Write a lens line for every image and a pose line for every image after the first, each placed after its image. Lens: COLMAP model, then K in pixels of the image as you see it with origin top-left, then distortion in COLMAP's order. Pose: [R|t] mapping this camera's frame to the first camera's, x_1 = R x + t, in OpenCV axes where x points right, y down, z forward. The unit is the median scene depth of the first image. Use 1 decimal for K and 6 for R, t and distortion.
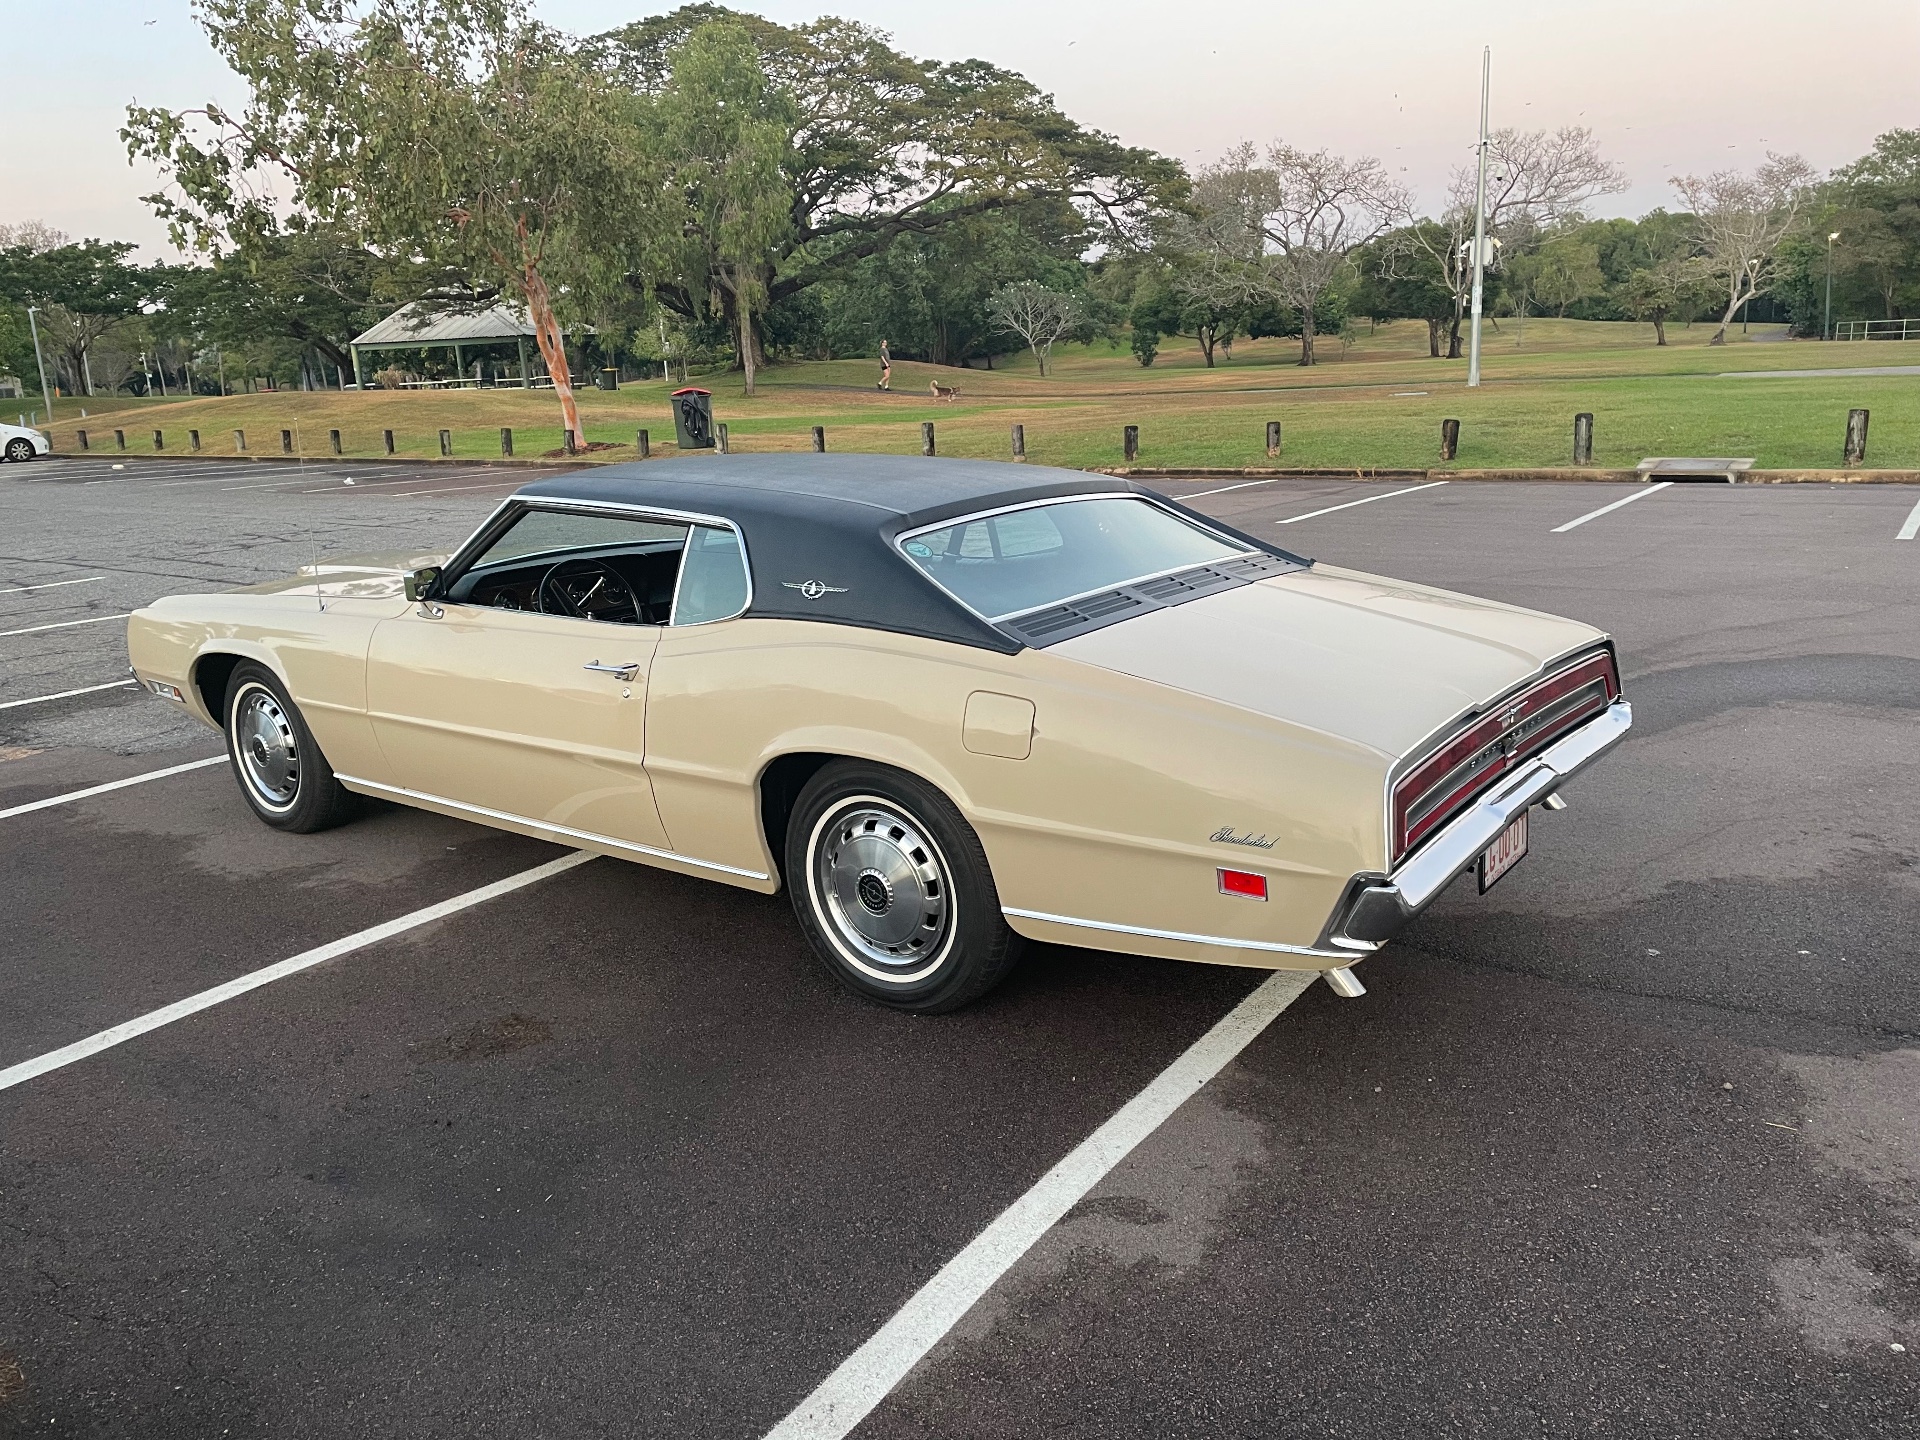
lens RADIAL K [[1446.4, 0, 968.4], [0, 1446.4, 716.6], [0, 0, 1]] dist [0.078009, -0.100676]
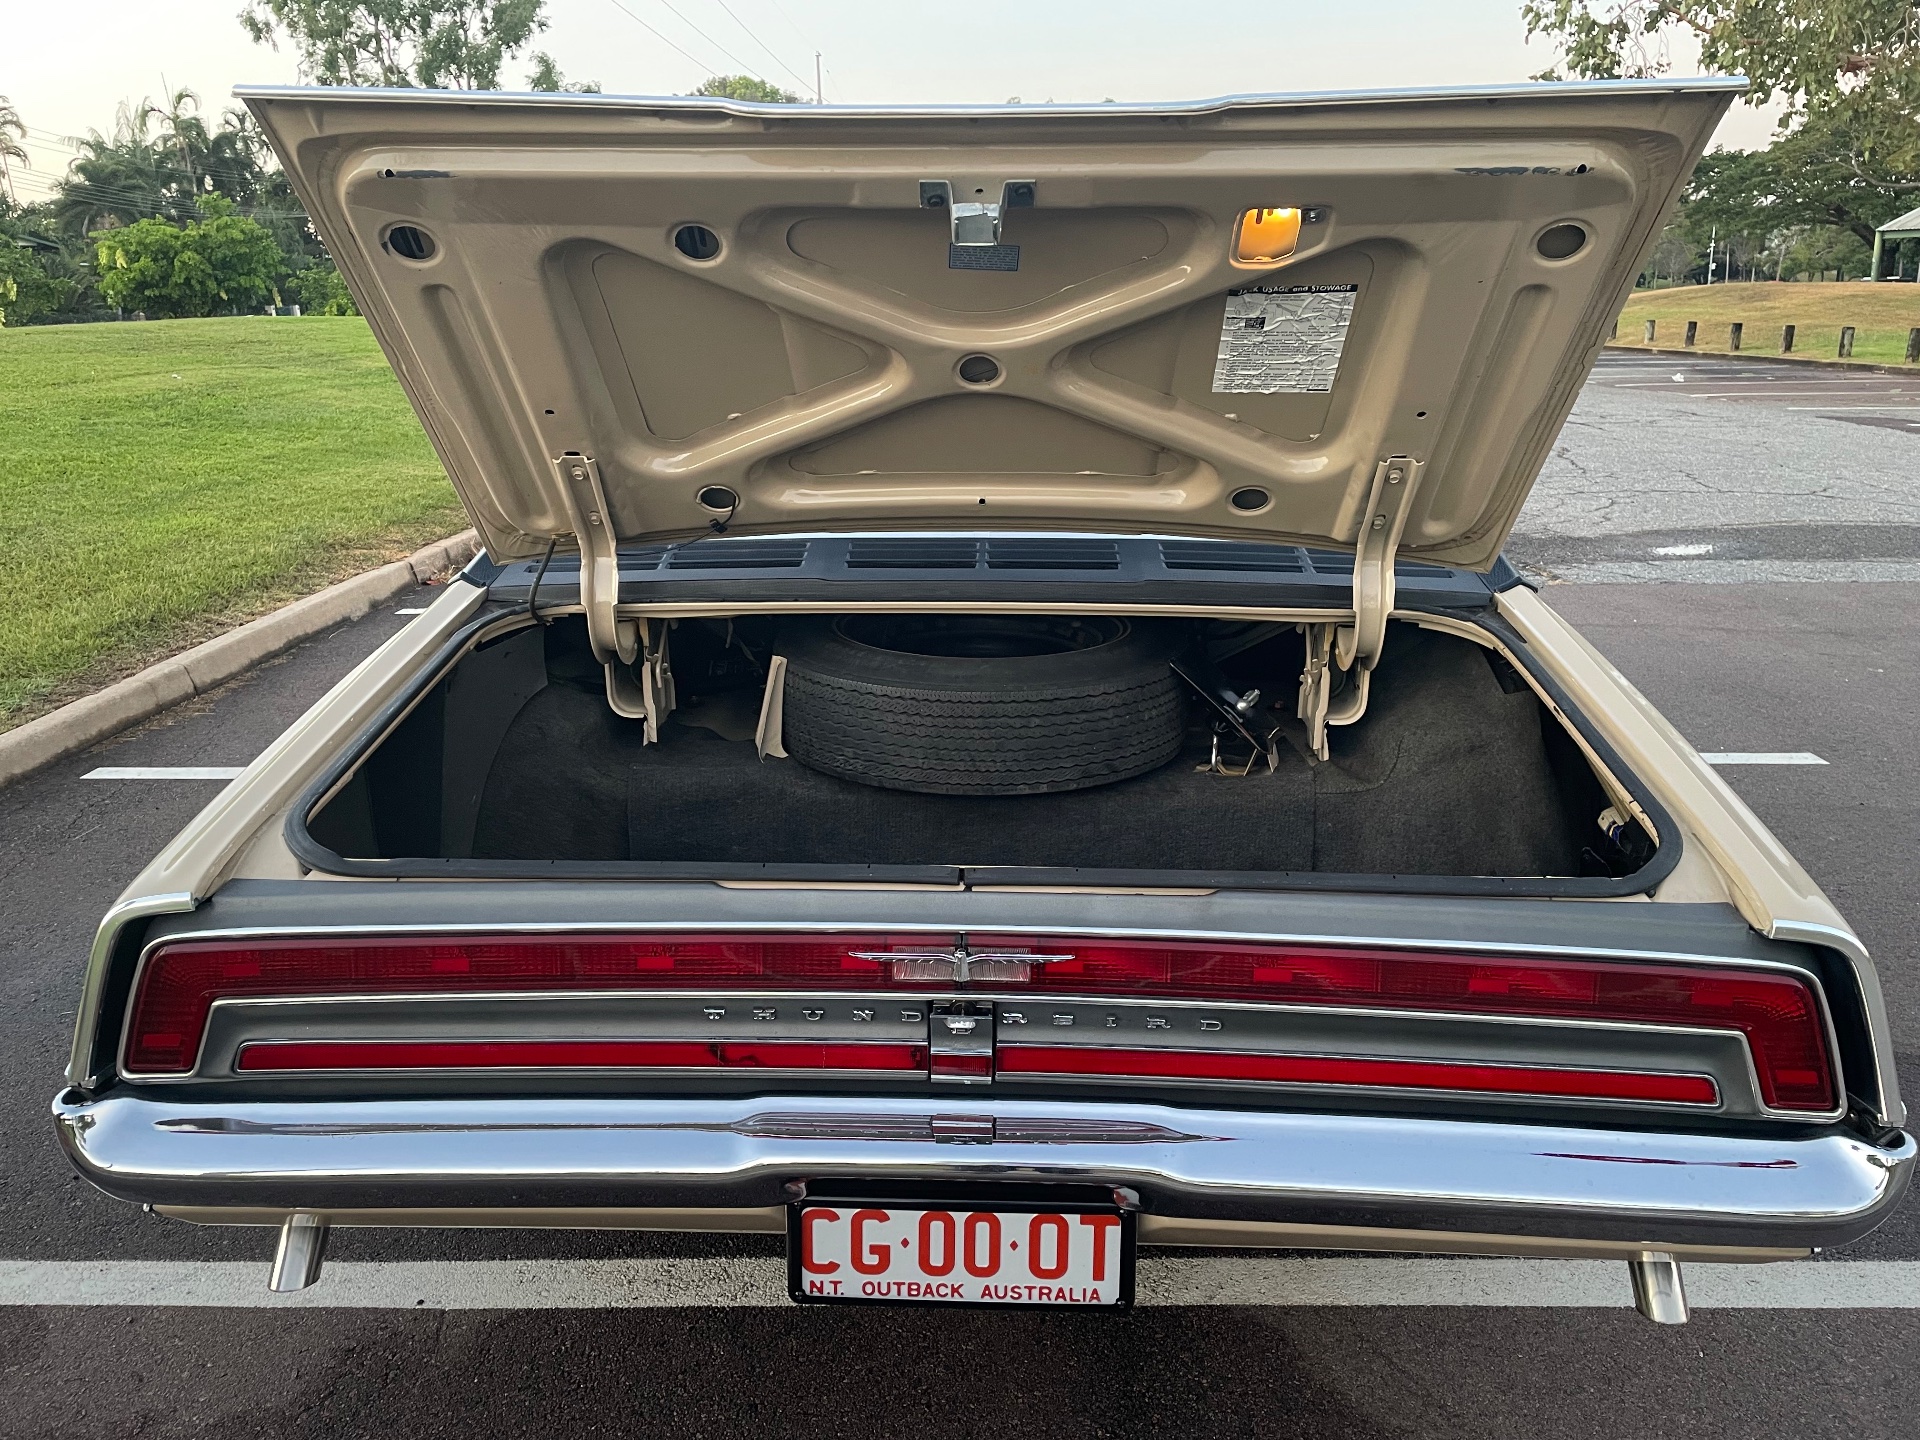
lens RADIAL K [[1446.4, 0, 948.1], [0, 1446.4, 716.5], [0, 0, 1]] dist [0.078009, -0.100676]
pose [[0.554092, 0.254533, -0.792588, 0.114624], [-0.200753, 0.964865, 0.169513, -0.023219], [0.807886, 0.065189, 0.585722, 0.123296]]
